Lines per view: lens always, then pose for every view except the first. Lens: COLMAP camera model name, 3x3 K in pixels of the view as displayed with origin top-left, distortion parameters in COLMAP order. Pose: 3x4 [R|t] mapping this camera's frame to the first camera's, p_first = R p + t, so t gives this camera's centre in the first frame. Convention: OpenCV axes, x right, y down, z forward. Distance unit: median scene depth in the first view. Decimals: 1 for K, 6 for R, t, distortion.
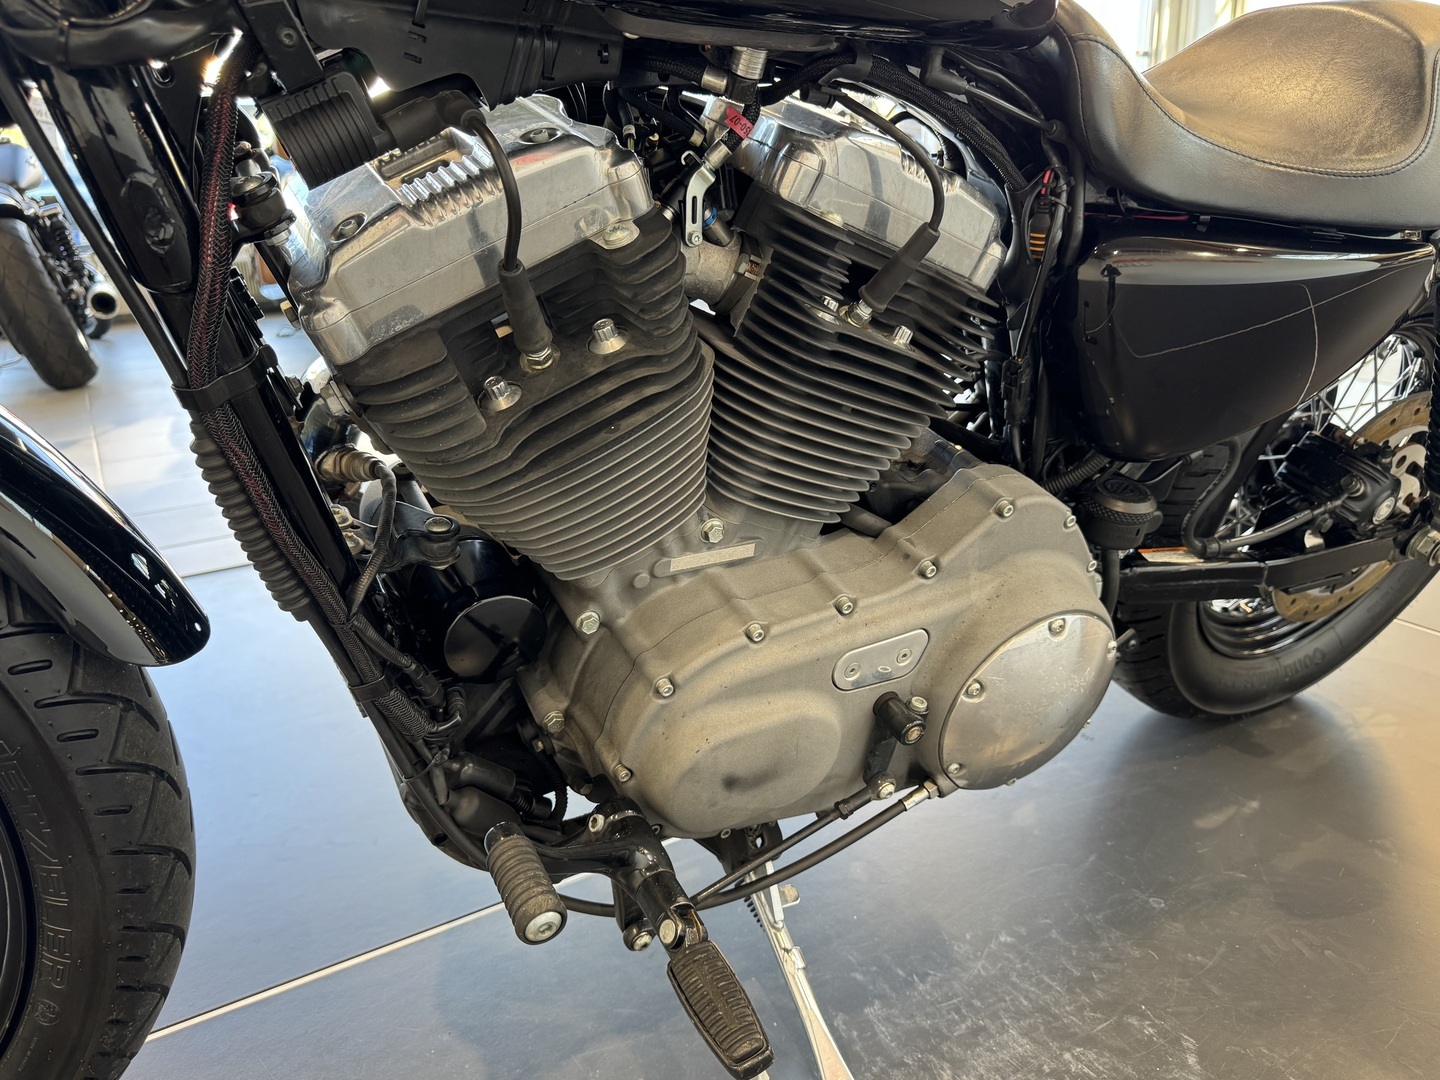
lens RADIAL K [[1059.8, 0, 720.0], [0, 1059.8, 540.0], [0, 0, 1]] dist [0.088106, -0.165351]
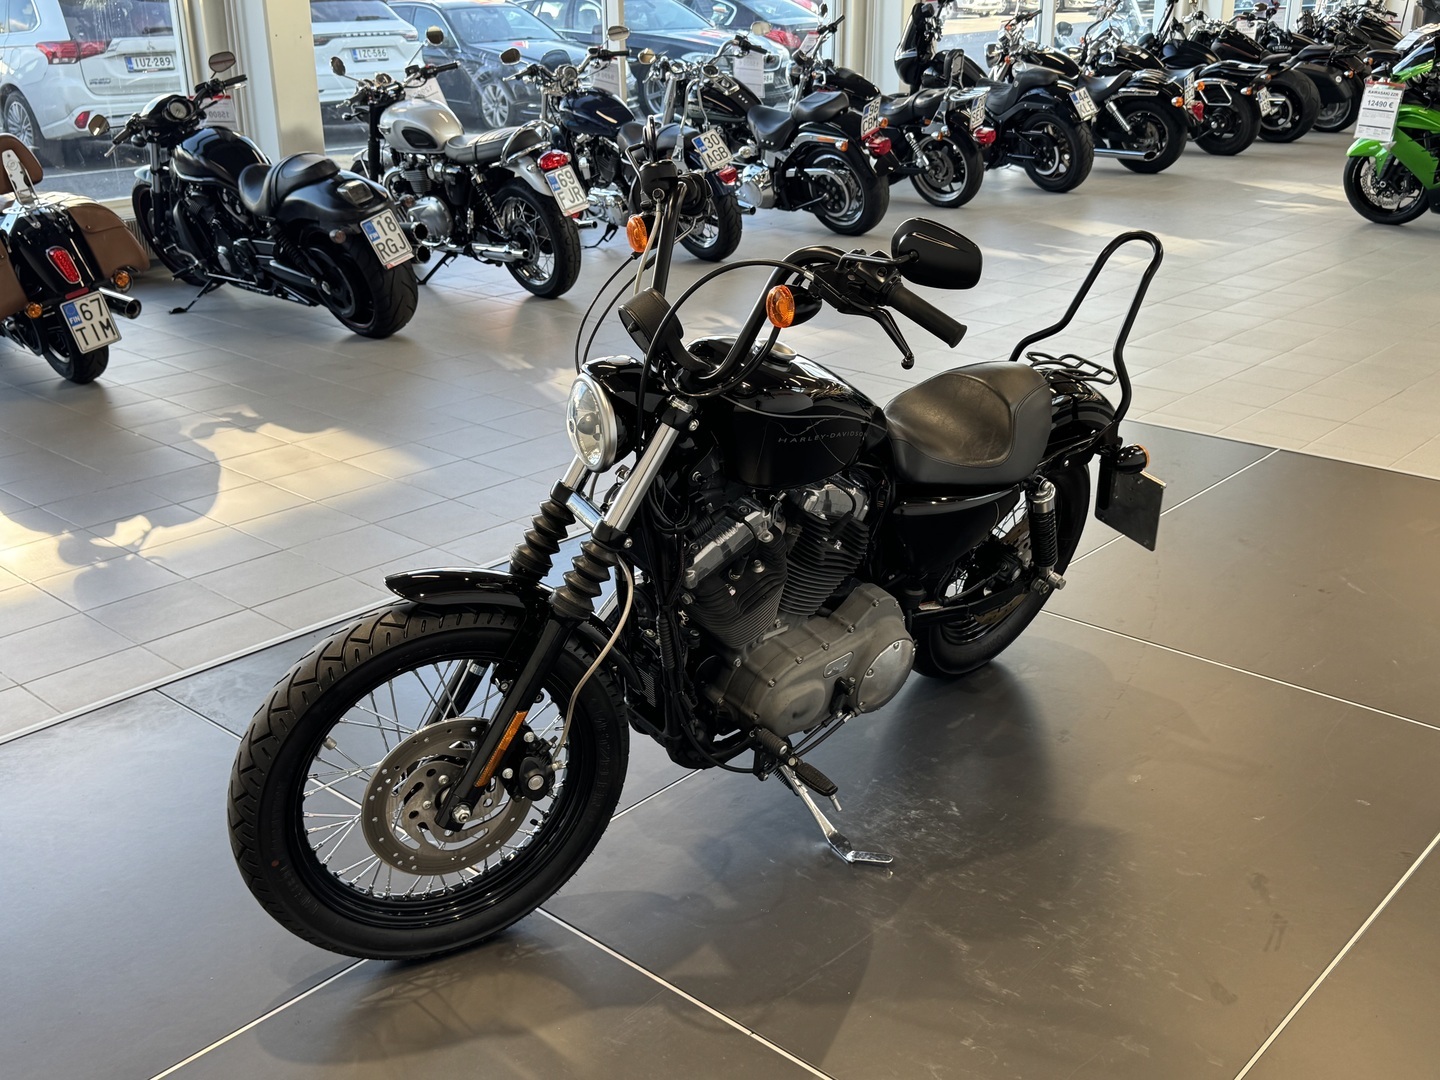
lens RADIAL K [[1505.2, 0, 720.0], [0, 1505.2, 540.0], [0, 0, 1]] dist [0.070443, 0.010504]
pose [[0.955230, -0.080665, 0.284656, -1.146238], [0.072473, 0.996599, 0.039214, -0.358205], [-0.286851, -0.016828, 0.957827, -2.451031]]
